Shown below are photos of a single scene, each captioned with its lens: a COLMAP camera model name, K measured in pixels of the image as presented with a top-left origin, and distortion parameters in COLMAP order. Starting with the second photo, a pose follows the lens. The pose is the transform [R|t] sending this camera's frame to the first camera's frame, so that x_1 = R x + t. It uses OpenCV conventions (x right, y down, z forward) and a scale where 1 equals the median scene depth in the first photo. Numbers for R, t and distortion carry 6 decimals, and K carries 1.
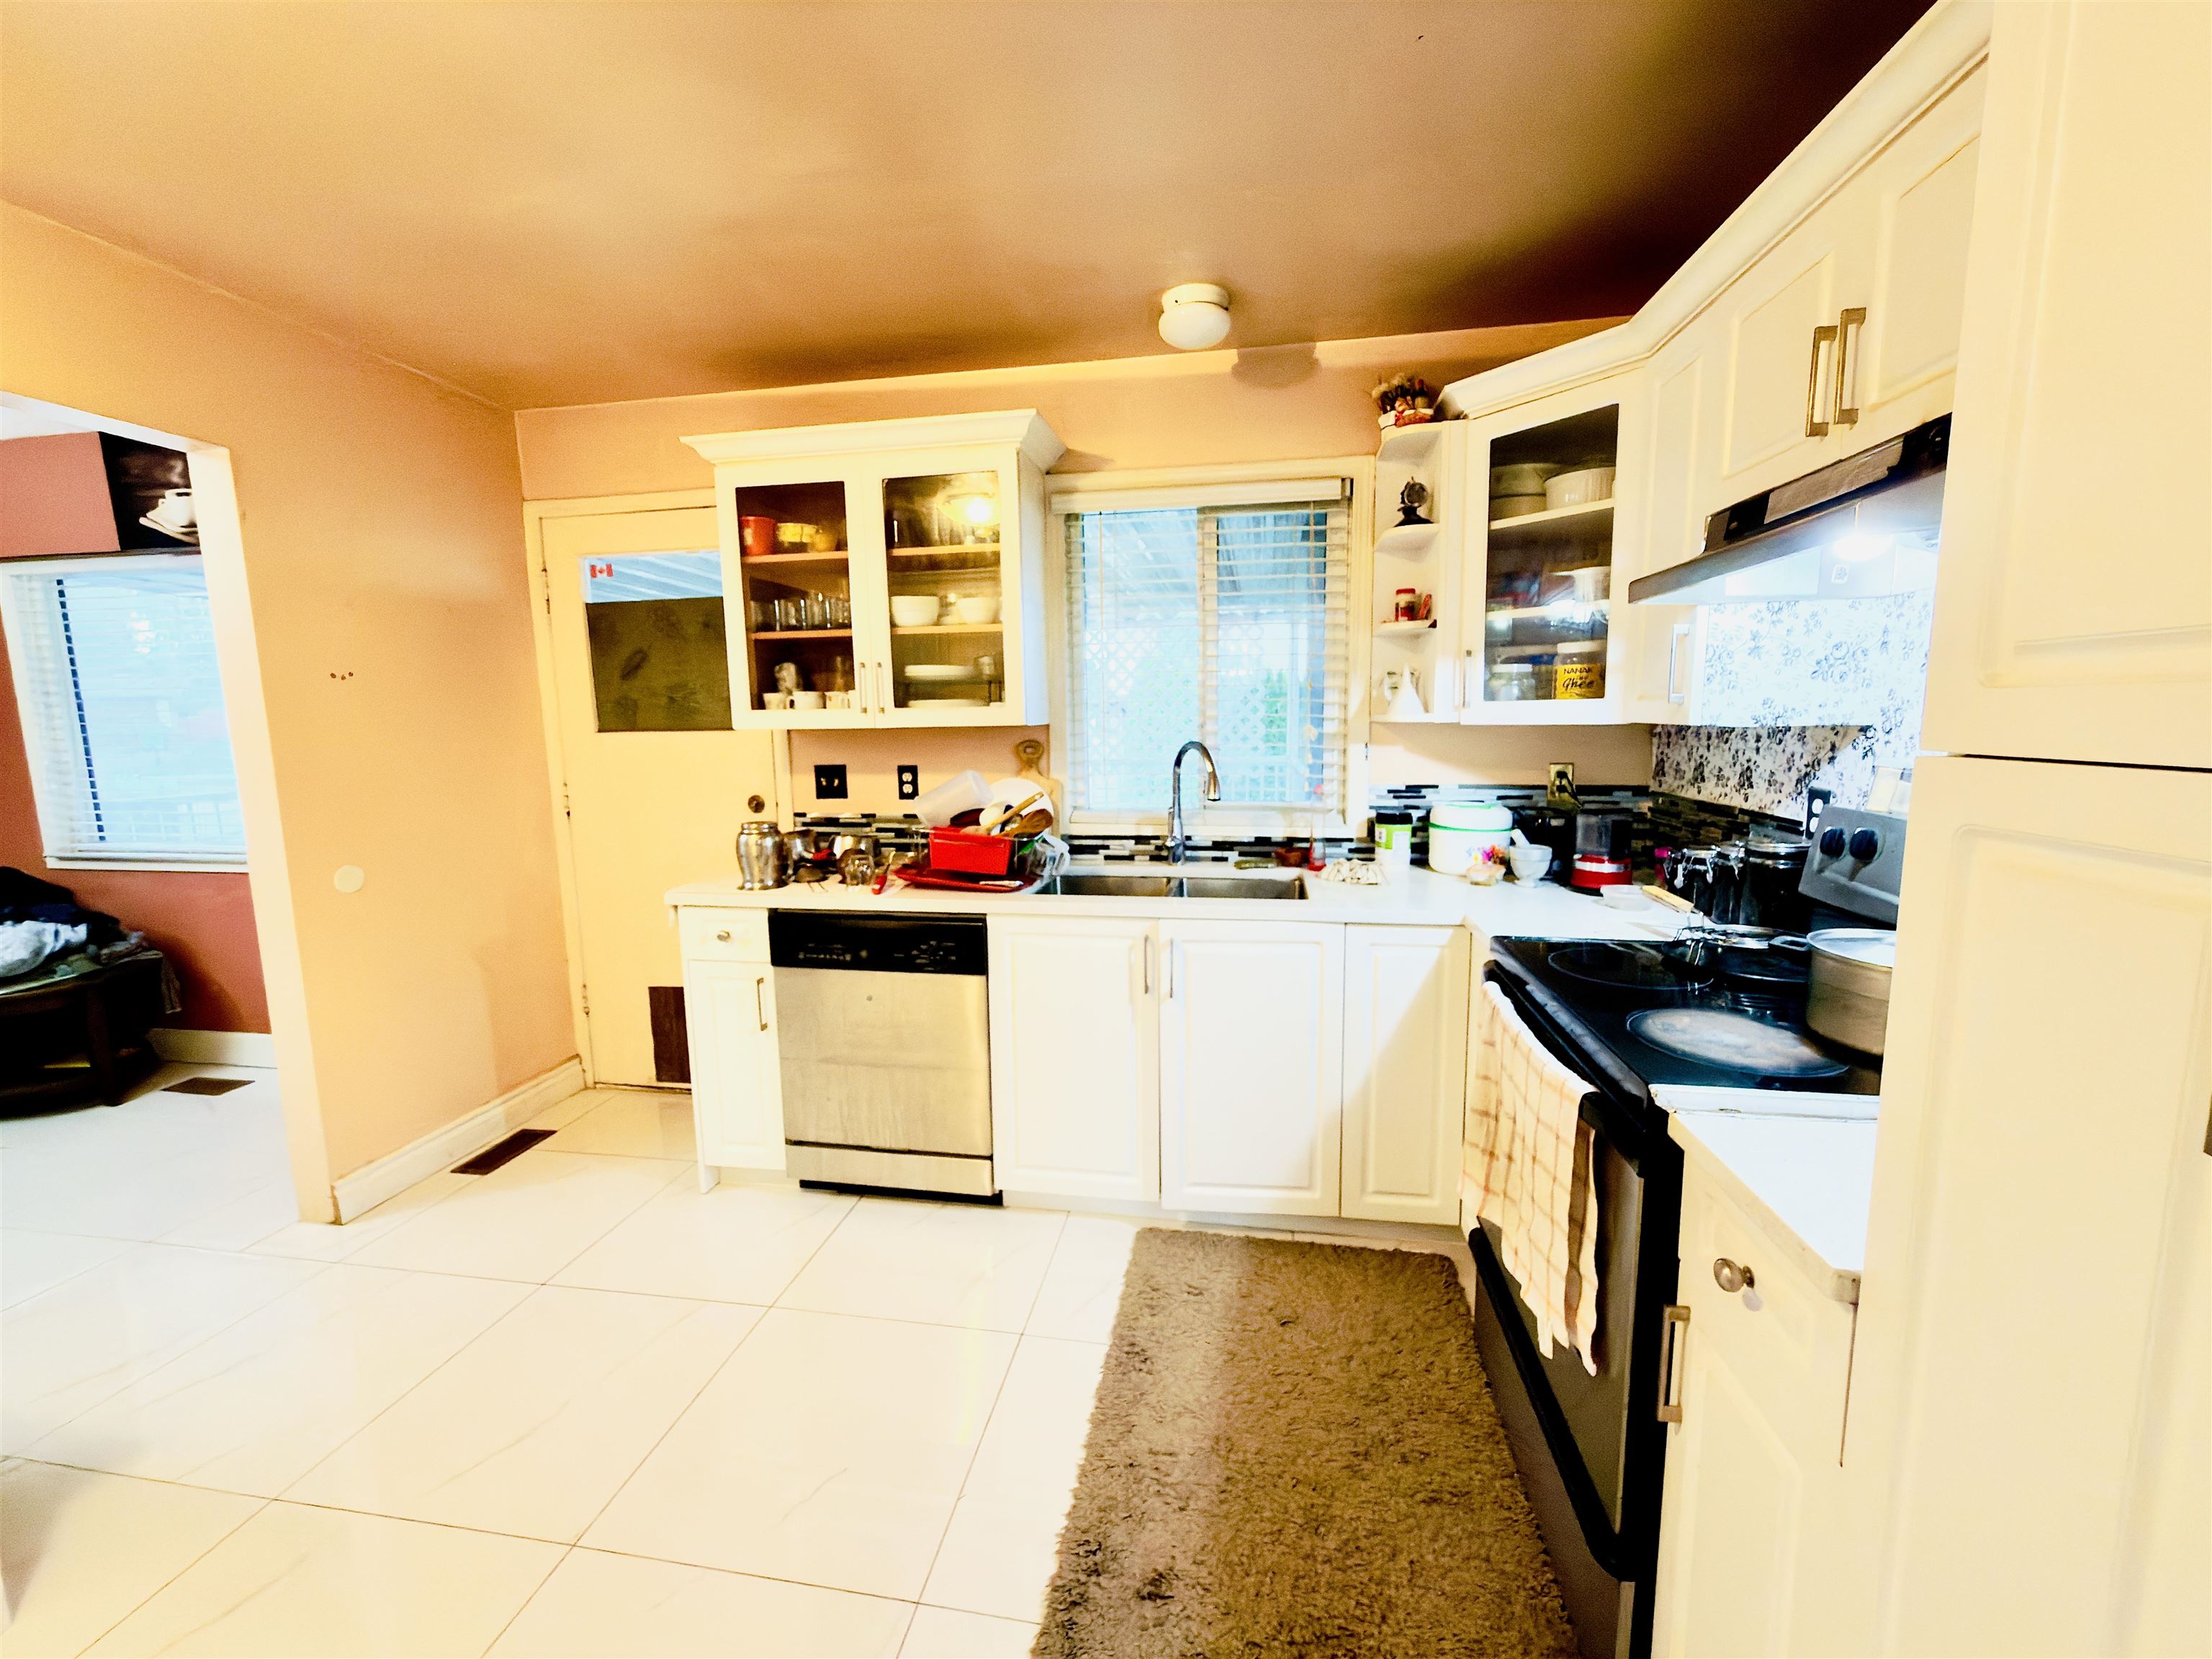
lens RADIAL K [[880.2, 0, 1104.6], [0, 880.2, 830.5], [0, 0, 1]] dist [-0.000169, -0.000086]
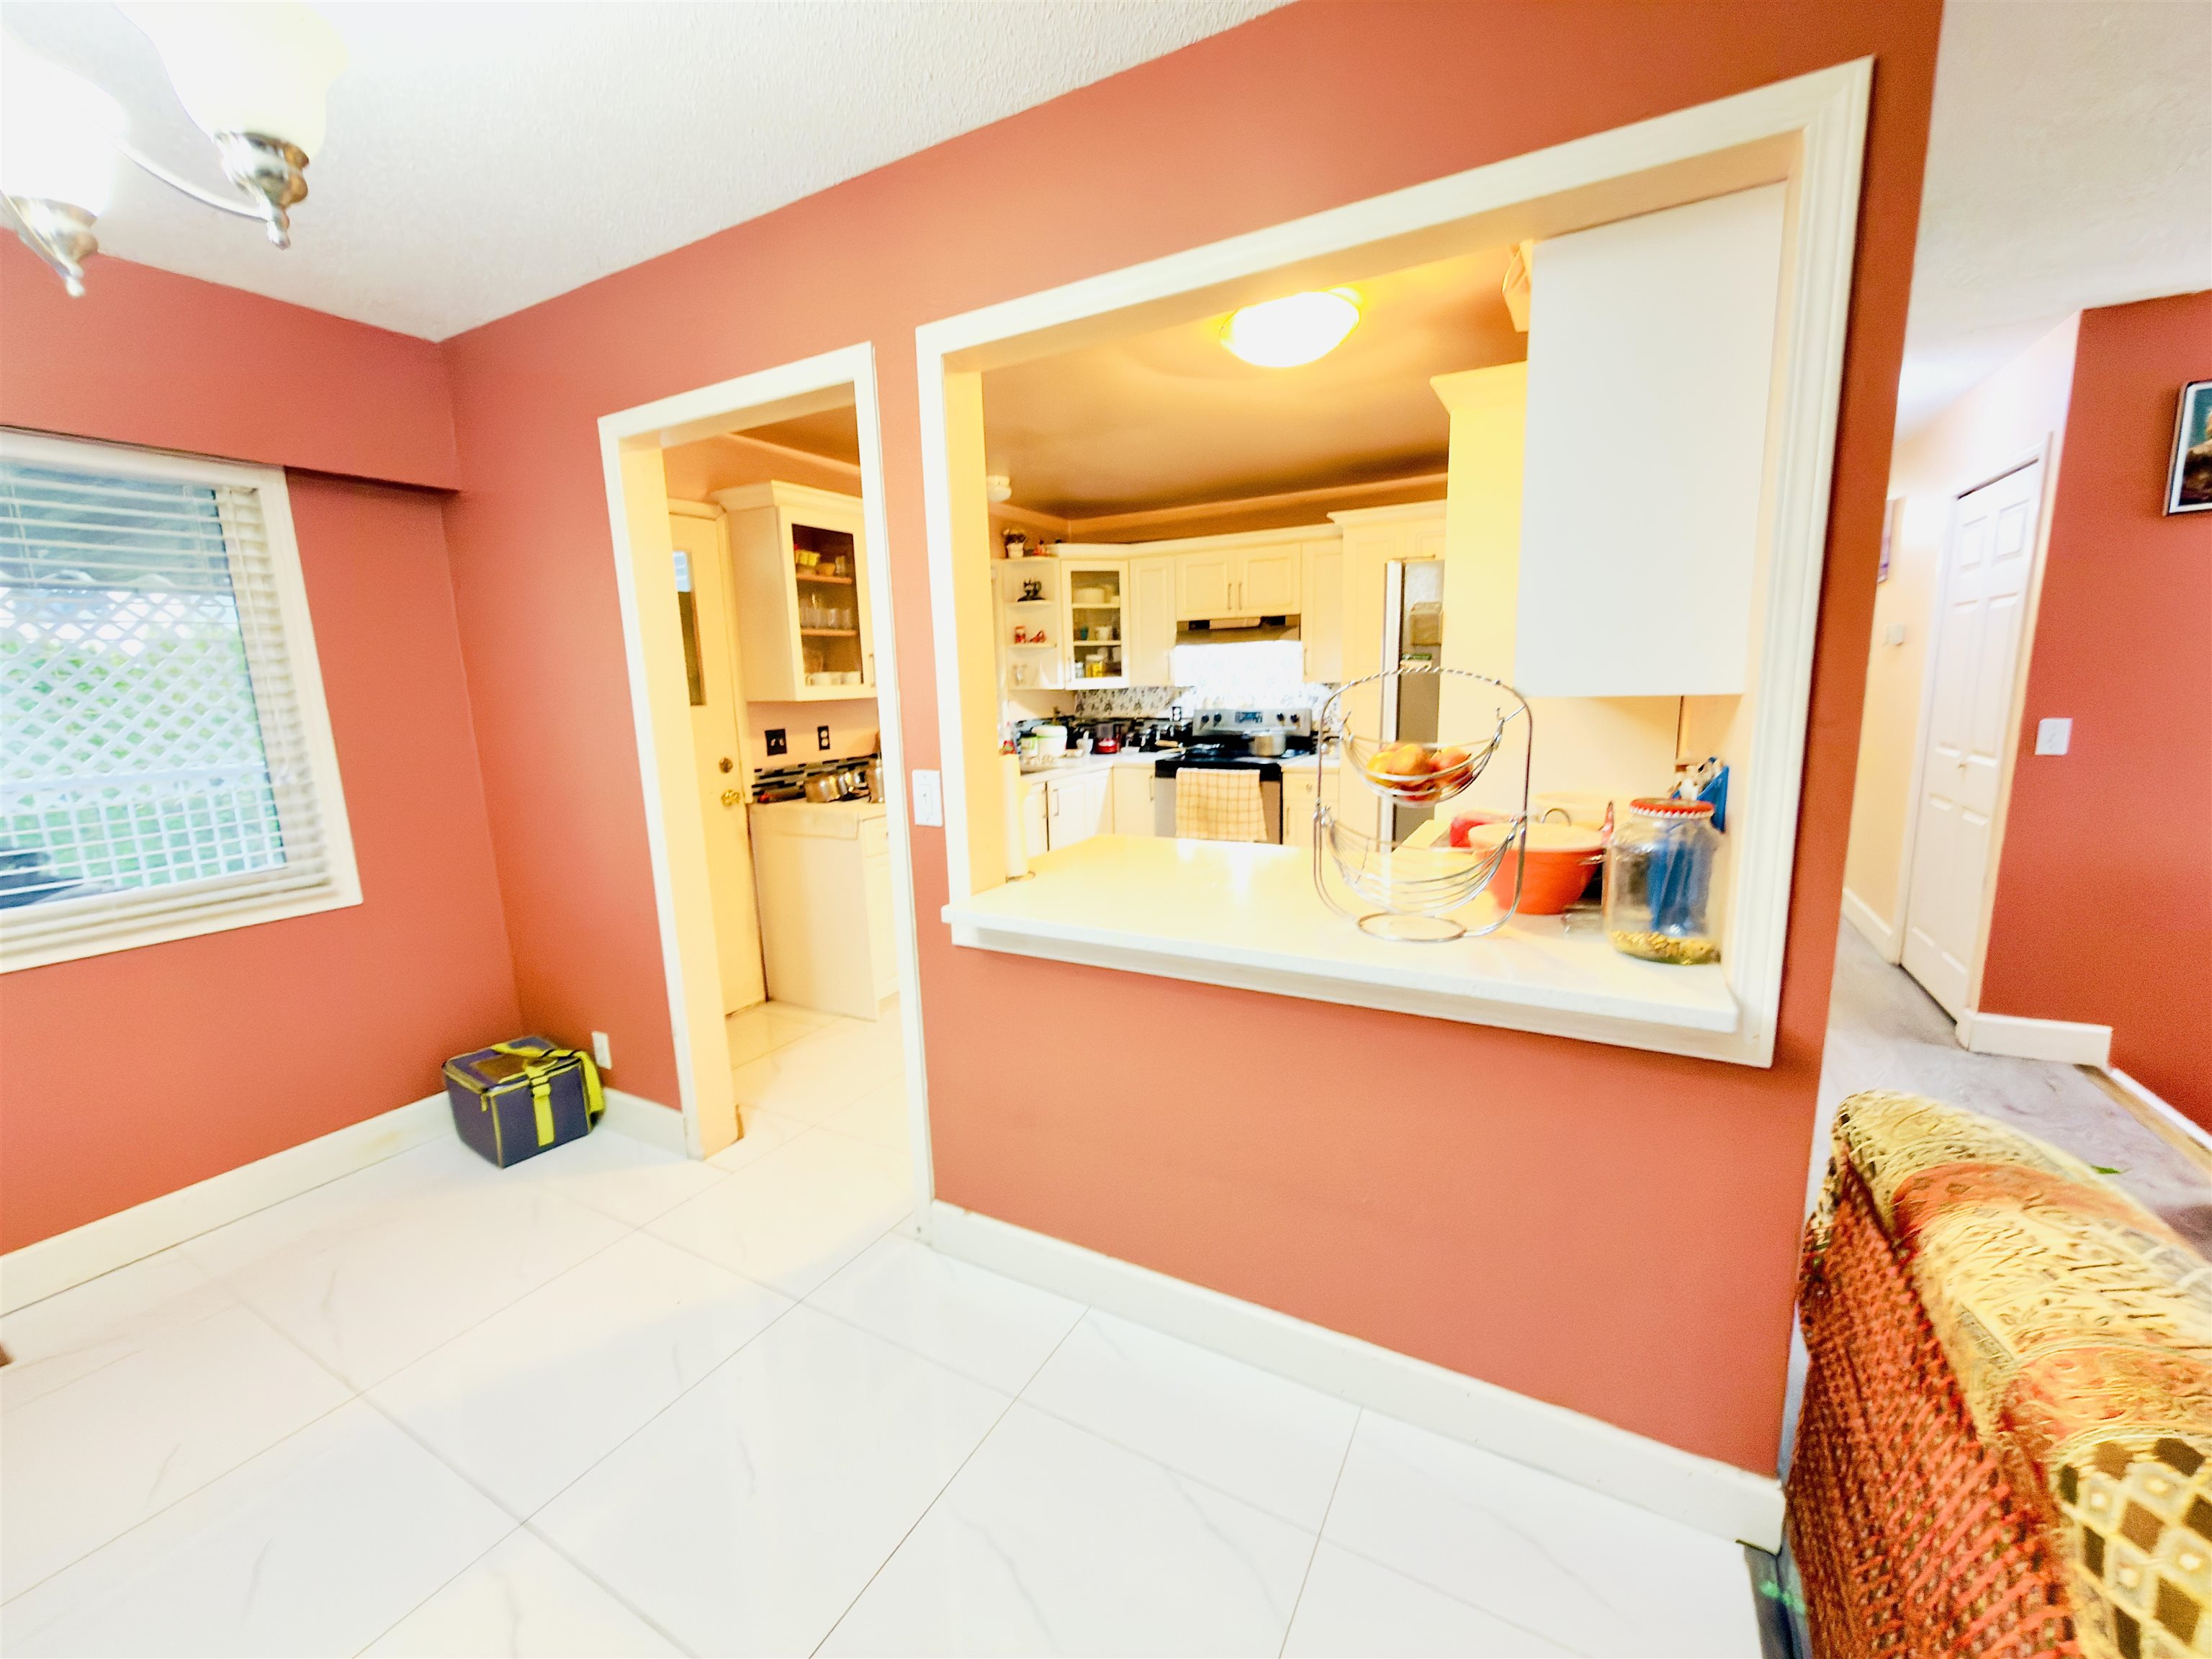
lens RADIAL K [[863.0, 0, 1106.0], [0, 863.0, 829.5], [0, 0, 1]] dist [-0.000357, -0.000023]
pose [[0.338862, -0.160431, 0.927057, -1.567019], [0.148795, 0.982092, 0.115567, -0.003703], [-0.928995, 0.098780, 0.356665, 0.112531]]
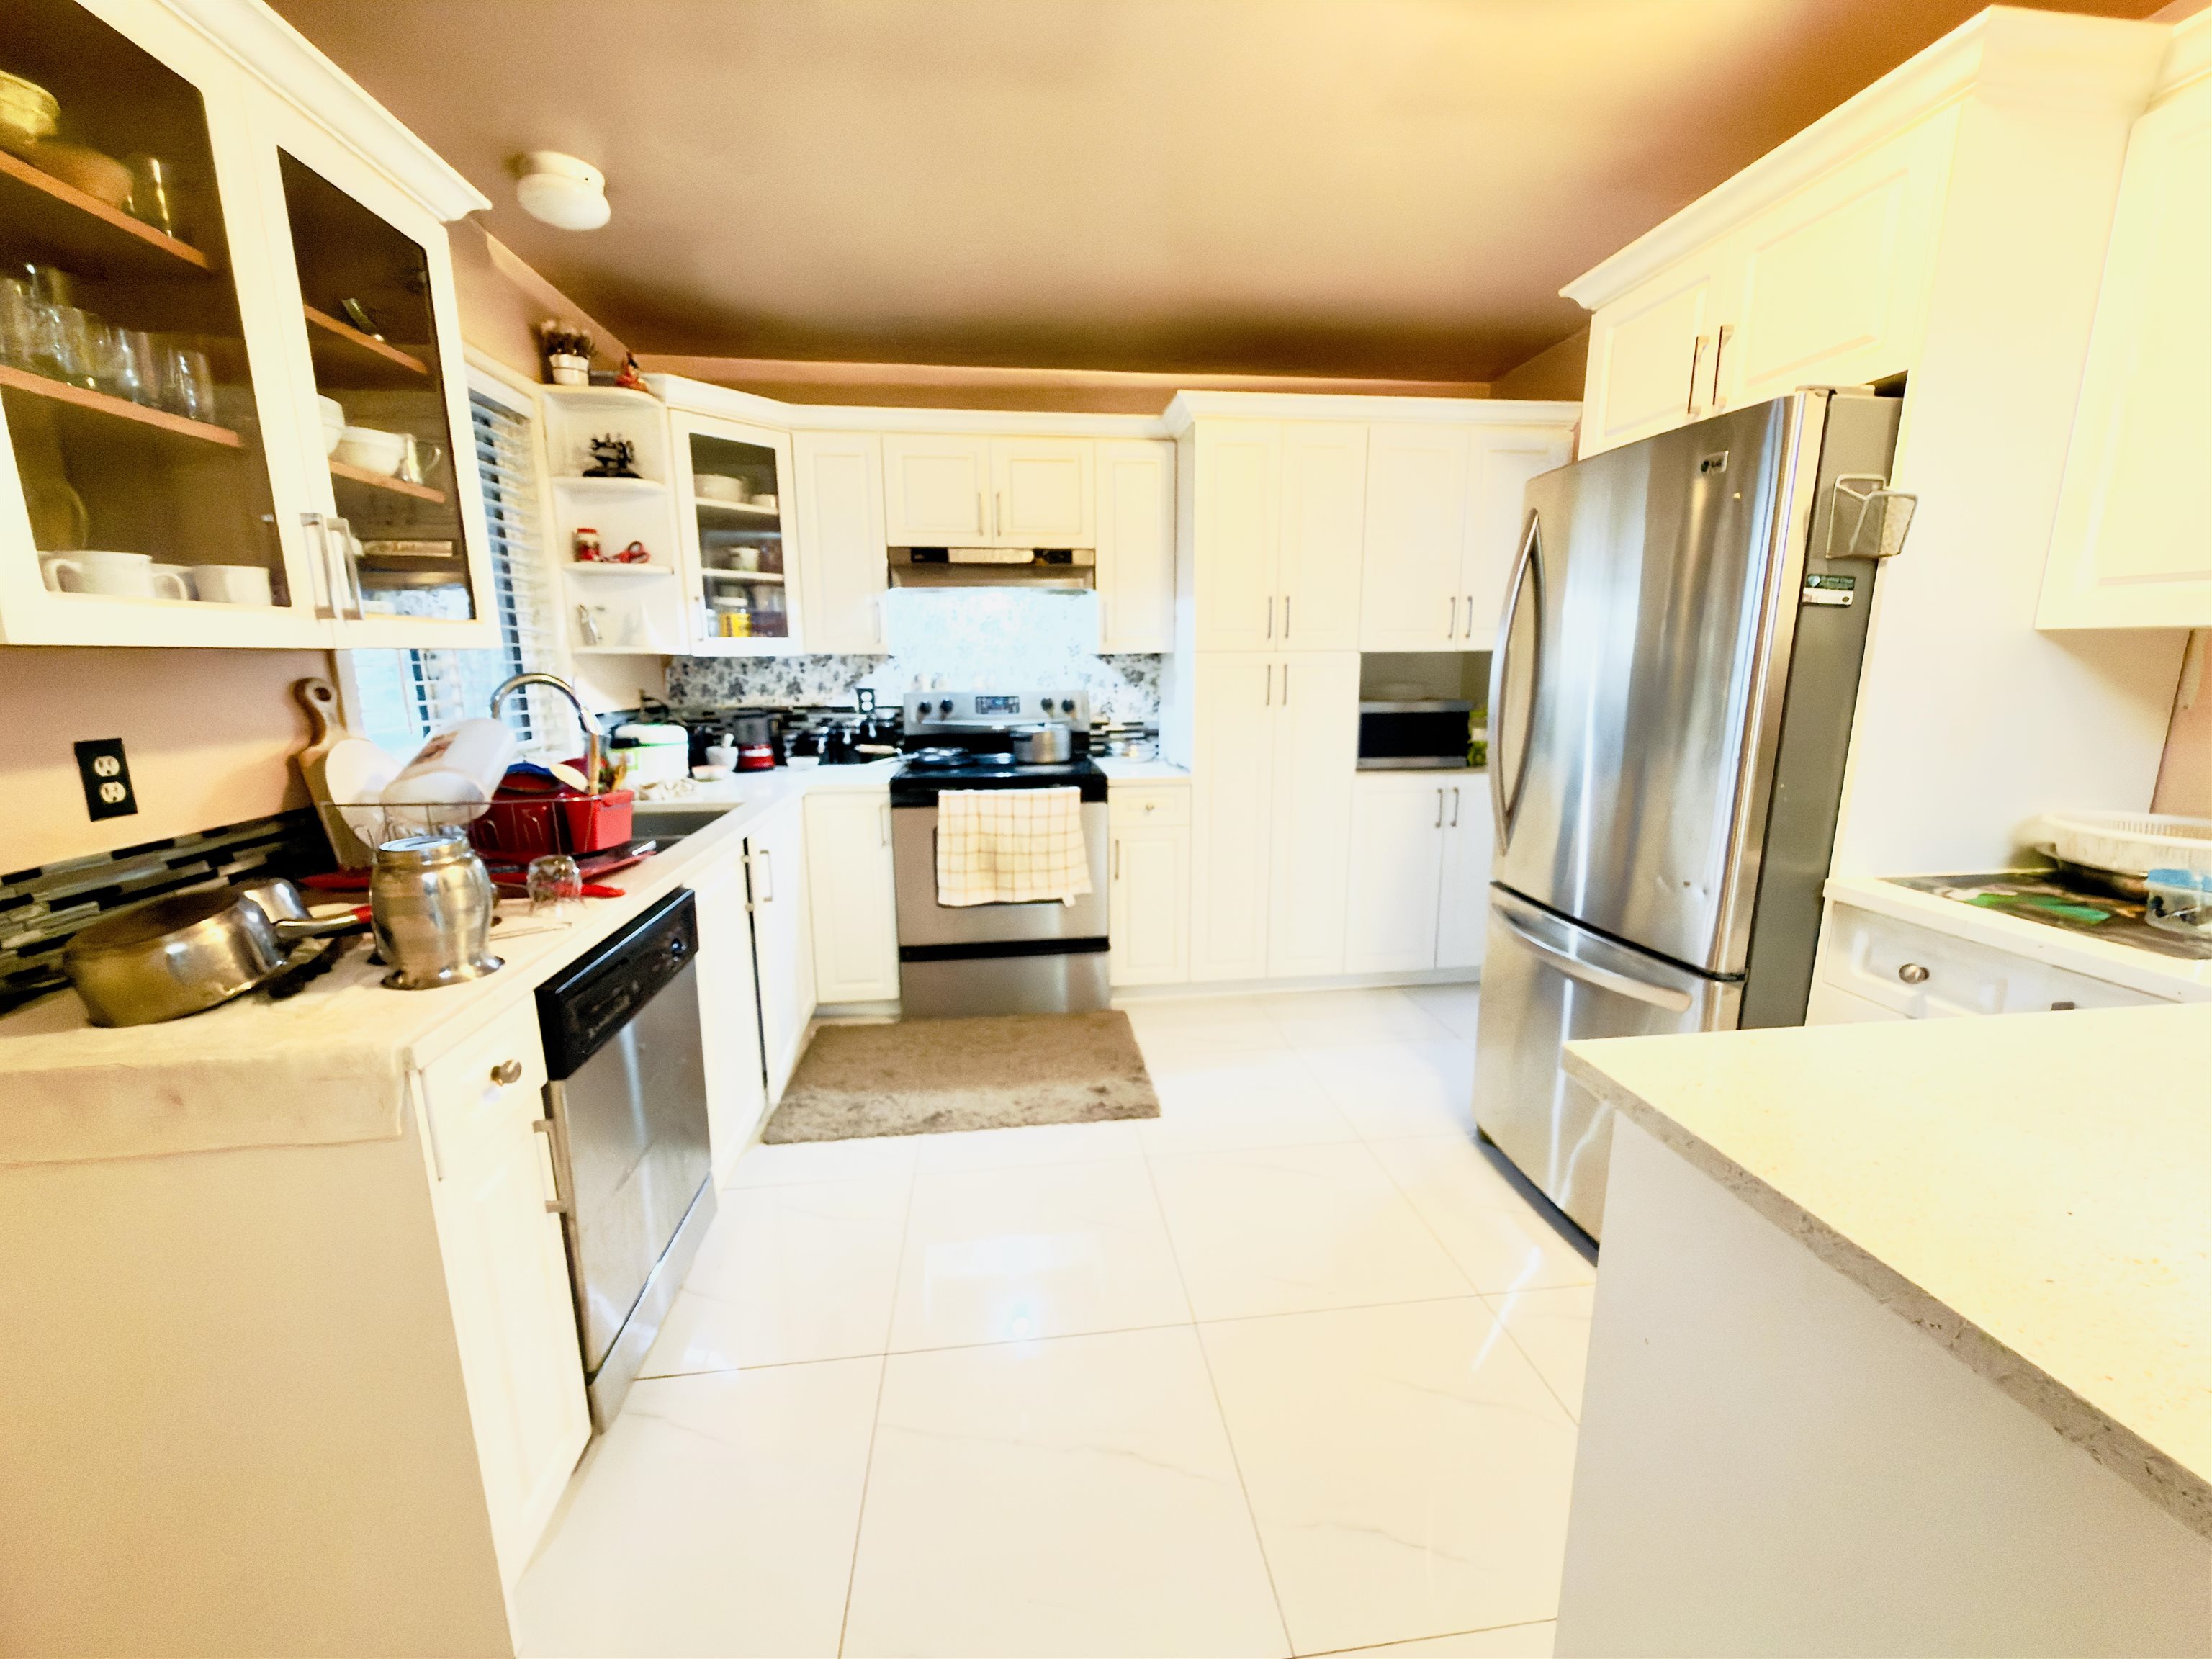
lens RADIAL K [[880.2, 0, 1104.6], [0, 880.2, 830.5], [0, 0, 1]] dist [-0.000169, -0.000086]
pose [[-0.284863, -0.171348, 0.943129, -0.894112], [0.137465, 0.966422, 0.217100, -0.064436], [-0.948660, 0.191491, -0.251744, 0.728881]]
